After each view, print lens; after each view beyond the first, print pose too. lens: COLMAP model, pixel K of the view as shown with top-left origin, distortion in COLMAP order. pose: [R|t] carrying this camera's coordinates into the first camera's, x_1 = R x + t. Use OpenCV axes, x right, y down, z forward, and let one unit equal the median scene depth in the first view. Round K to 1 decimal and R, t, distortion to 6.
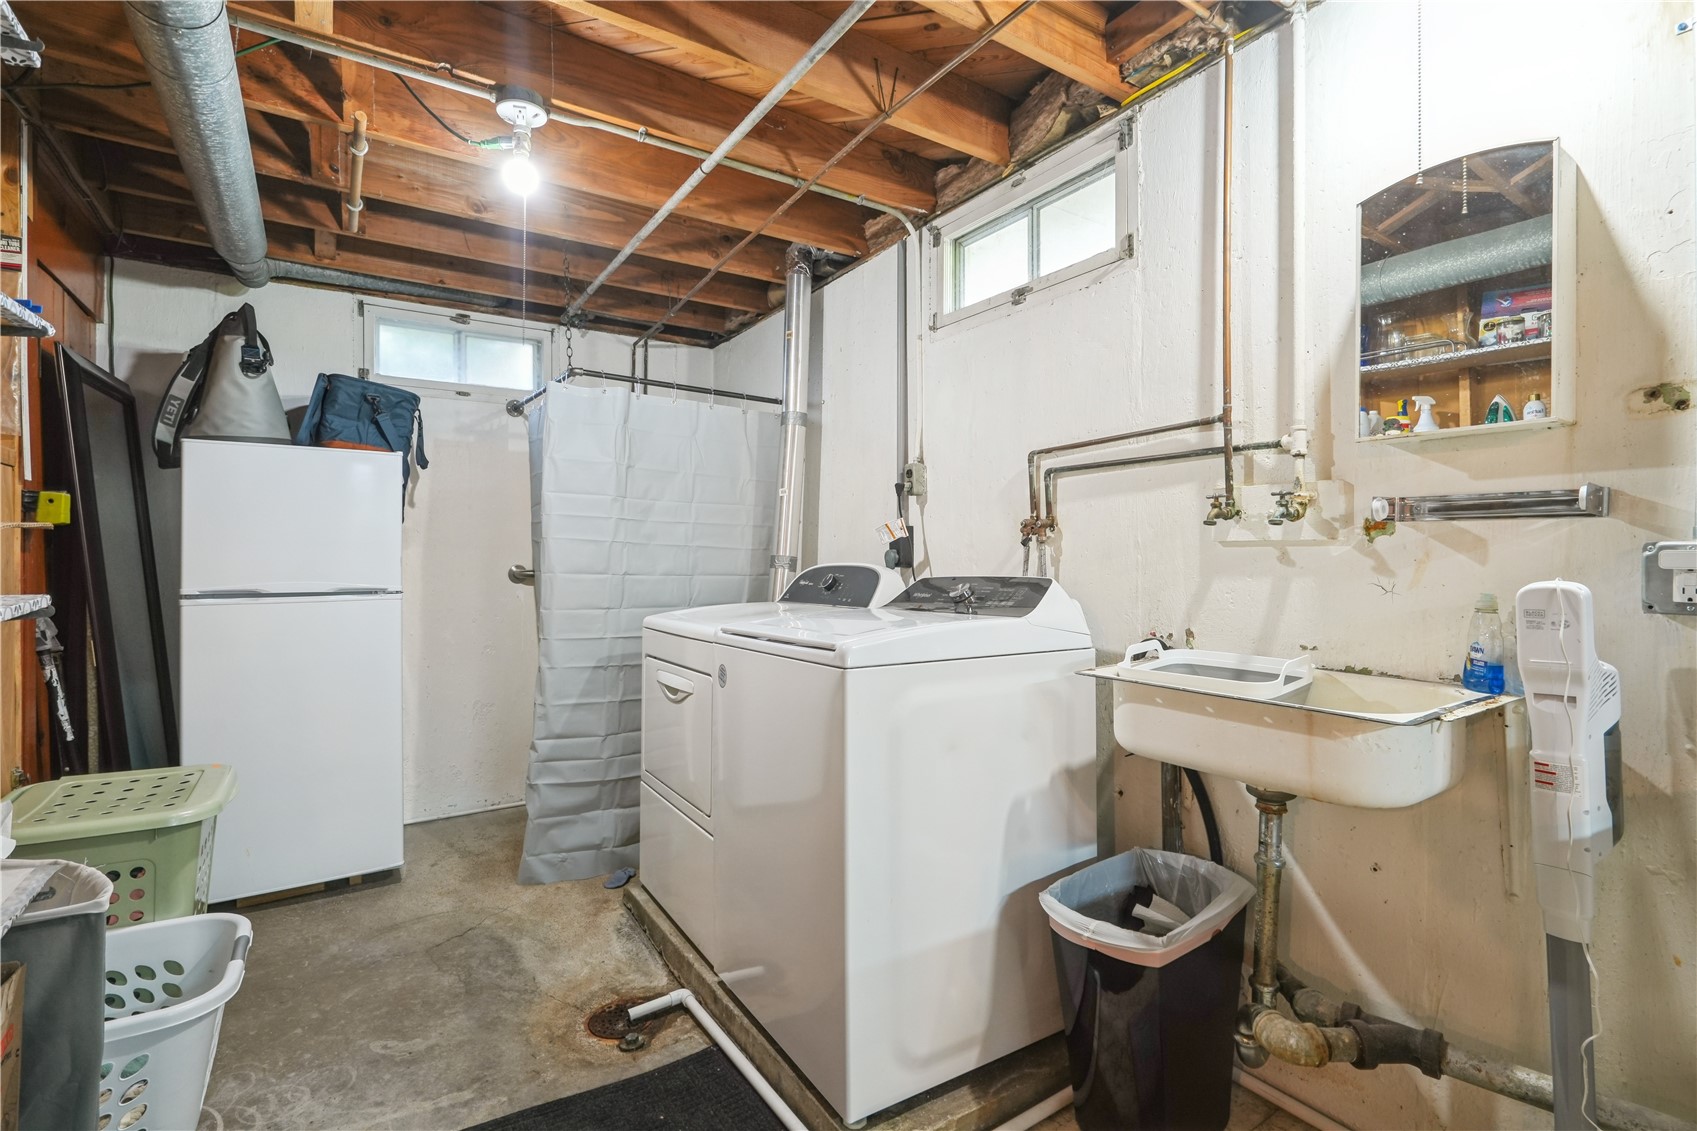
lens RADIAL K [[793.7, 0, 855.9], [0, 793.7, 554.3], [0, 0, 1]] dist [-0.009721, 0.000934]
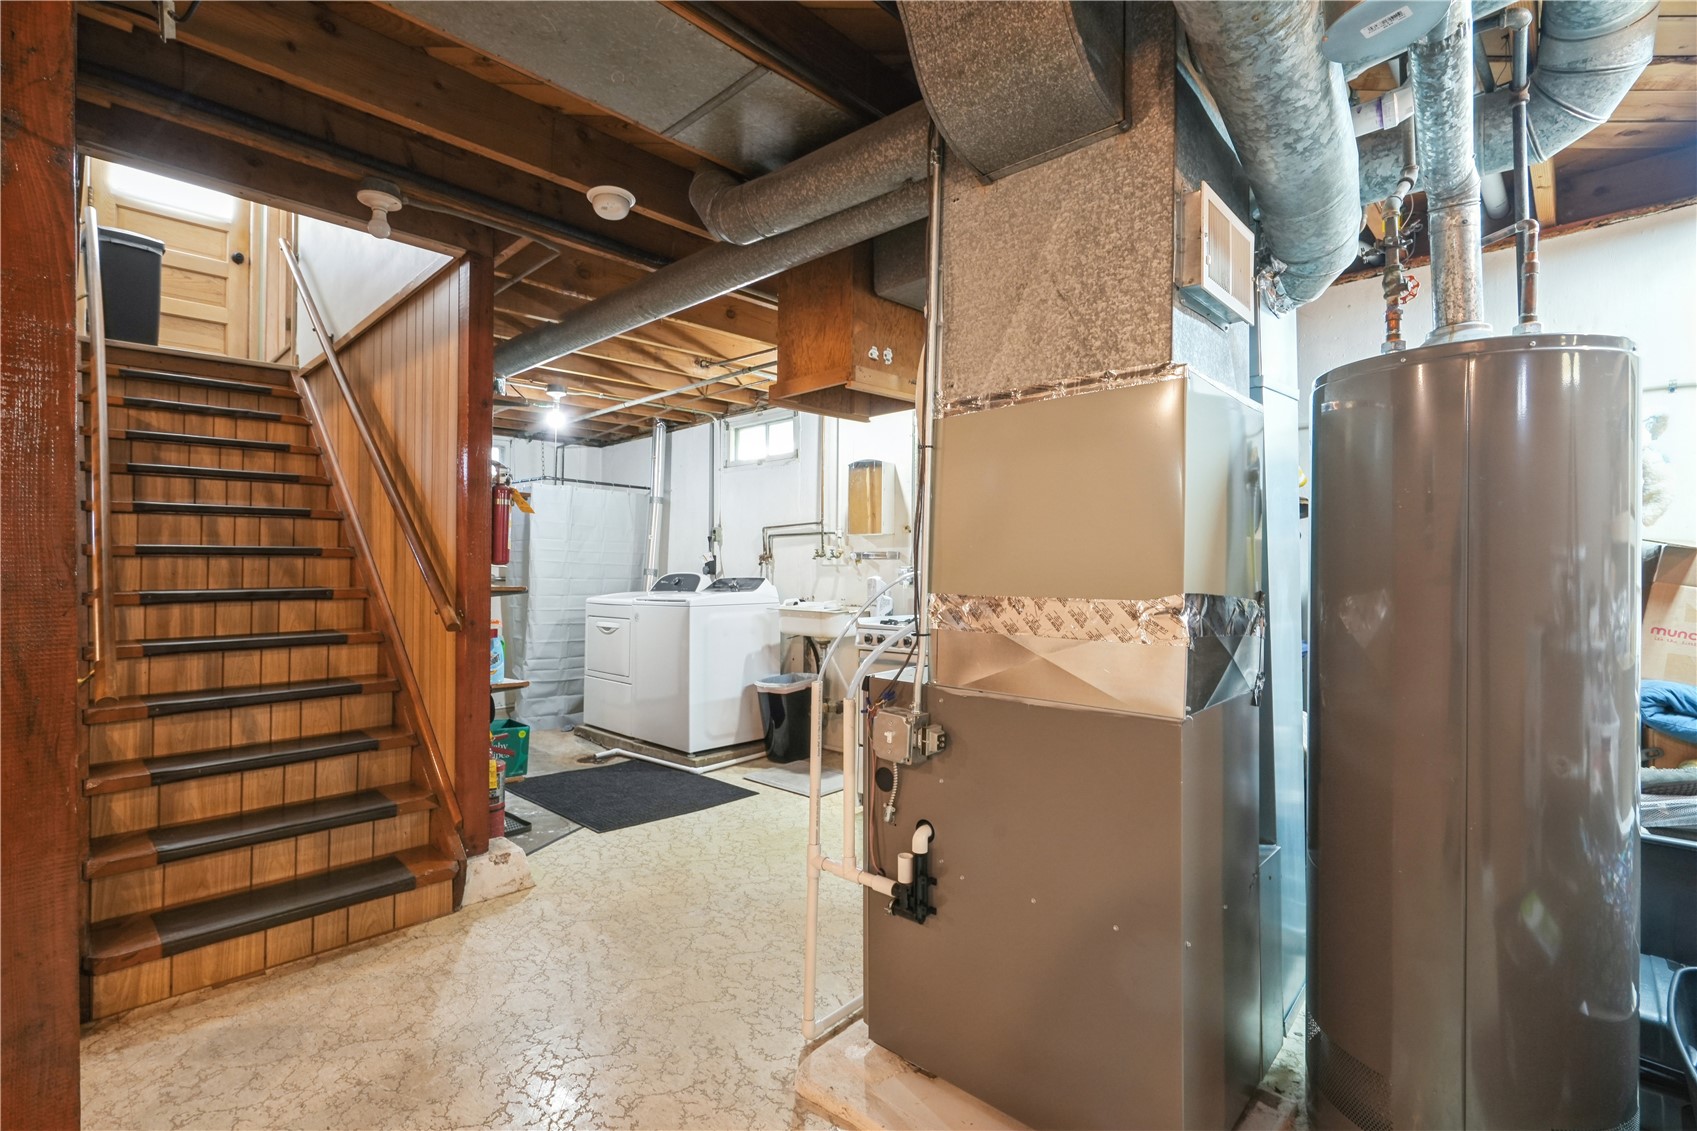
lens RADIAL K [[761.8, 0, 858.1], [0, 761.8, 563.1], [0, 0, 1]] dist [0.000046, -0.000118]
pose [[0.972618, 0.003216, 0.232386, -0.040577], [-0.002105, 0.999985, -0.005030, -0.005901], [-0.232399, 0.004403, 0.972611, -1.306373]]
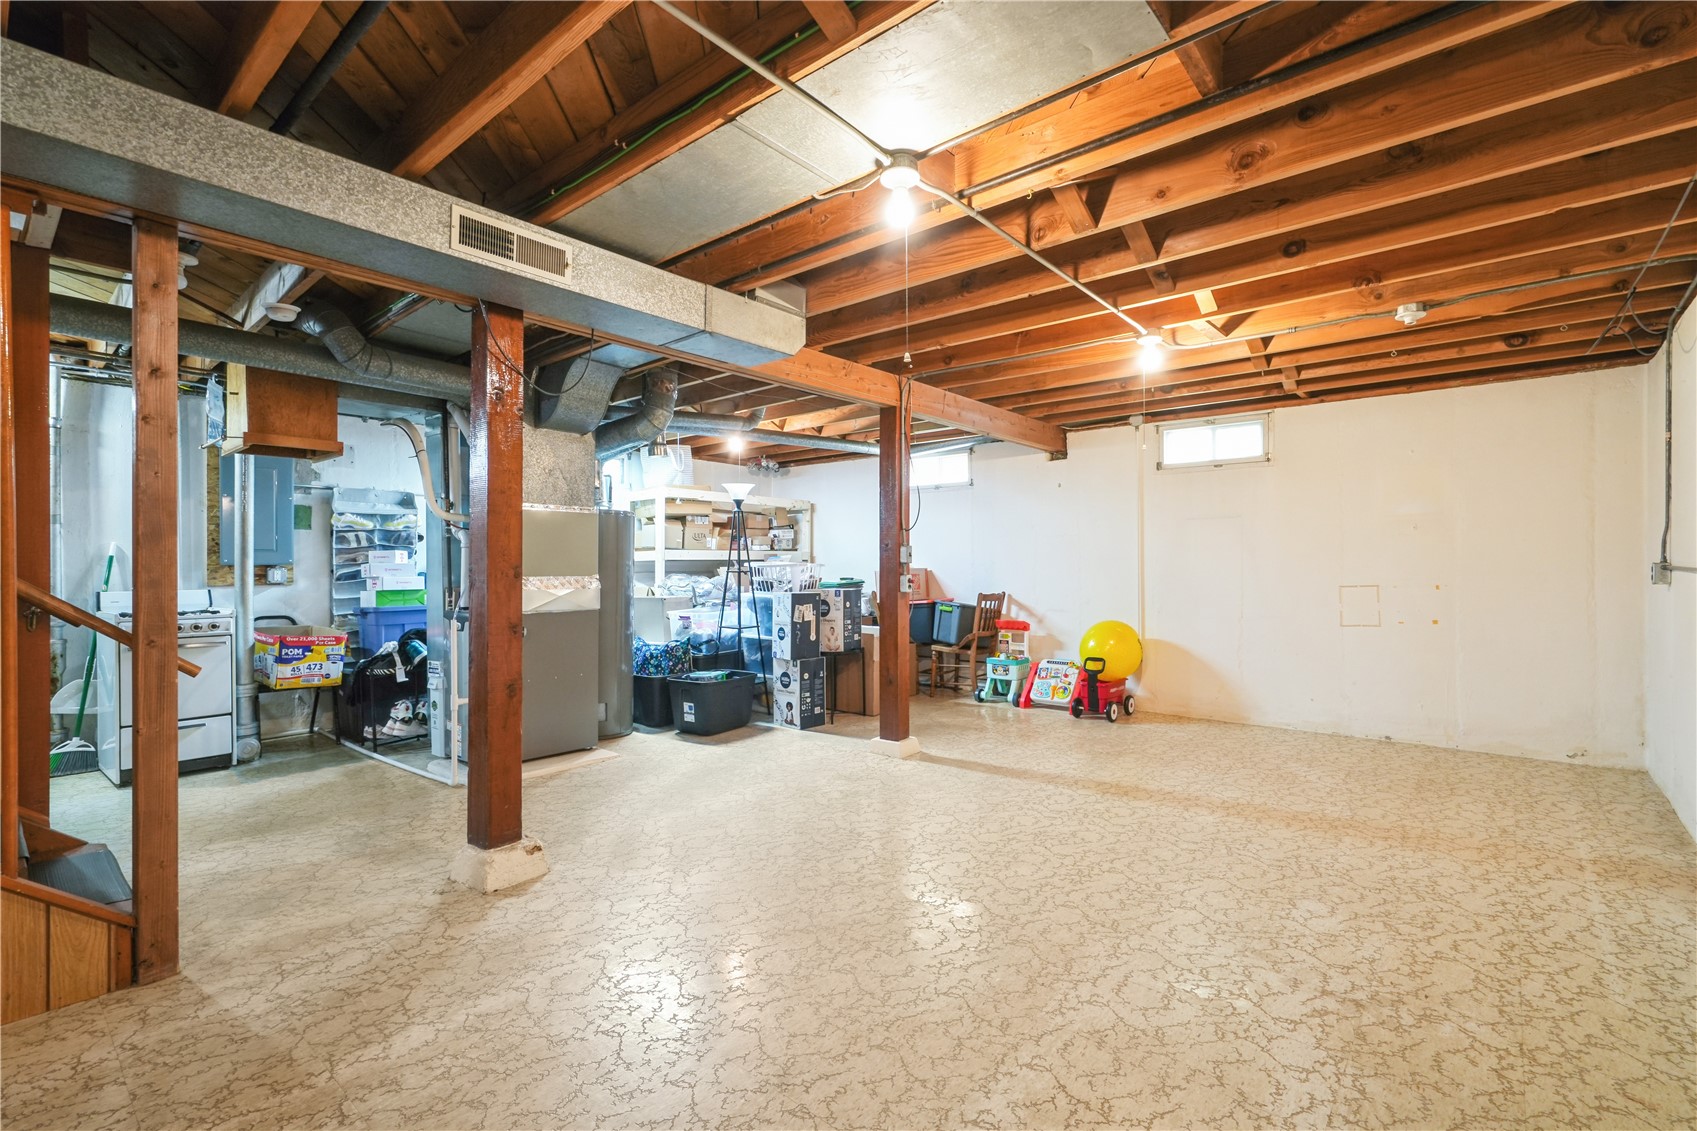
lens RADIAL K [[761.8, 0, 858.1], [0, 761.8, 563.1], [0, 0, 1]] dist [0.000046, -0.000118]
pose [[-0.289017, 0.007424, 0.957295, -1.811279], [-0.001078, 0.999967, -0.008080, 0.000585], [-0.957323, -0.003367, -0.288999, -0.886772]]
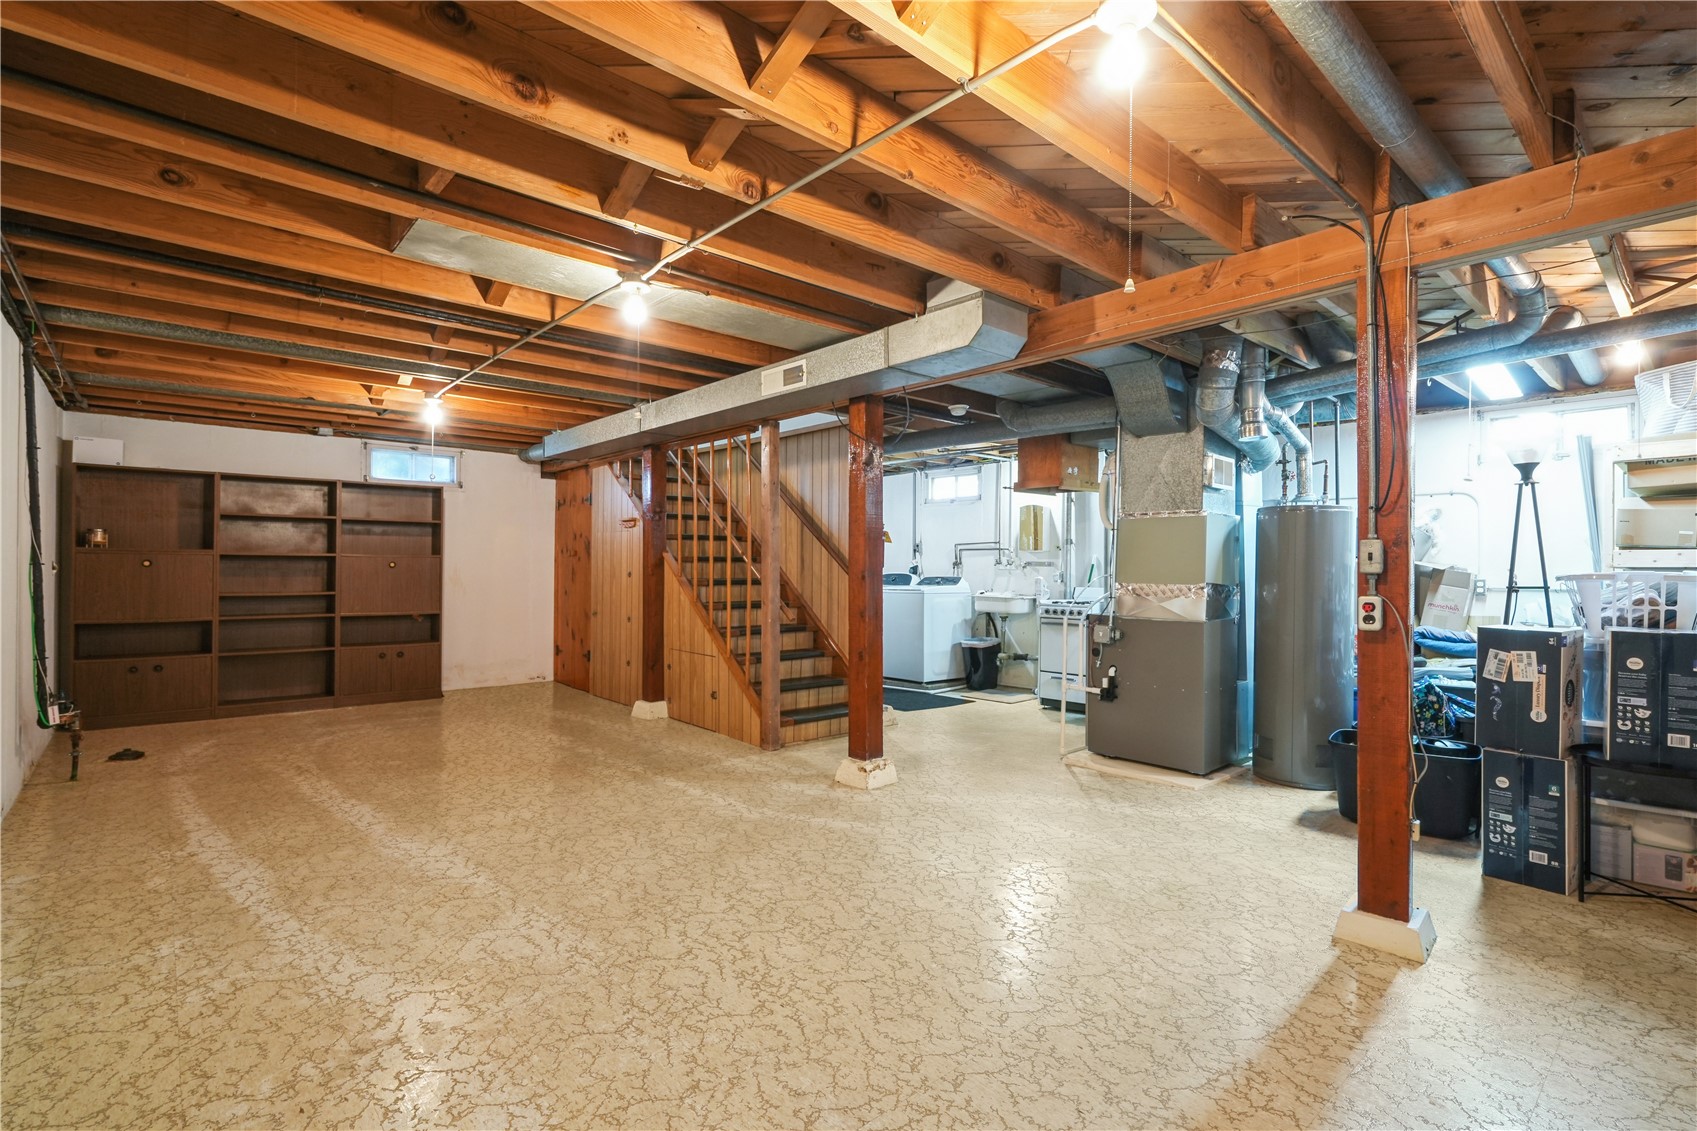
lens RADIAL K [[793.7, 0, 855.9], [0, 793.7, 554.3], [0, 0, 1]] dist [-0.009721, 0.000934]
pose [[0.988418, 0.015728, 0.150941, -0.781481], [-0.013512, 0.999786, -0.015696, -0.013047], [-0.151155, 0.013475, 0.988418, -2.549115]]
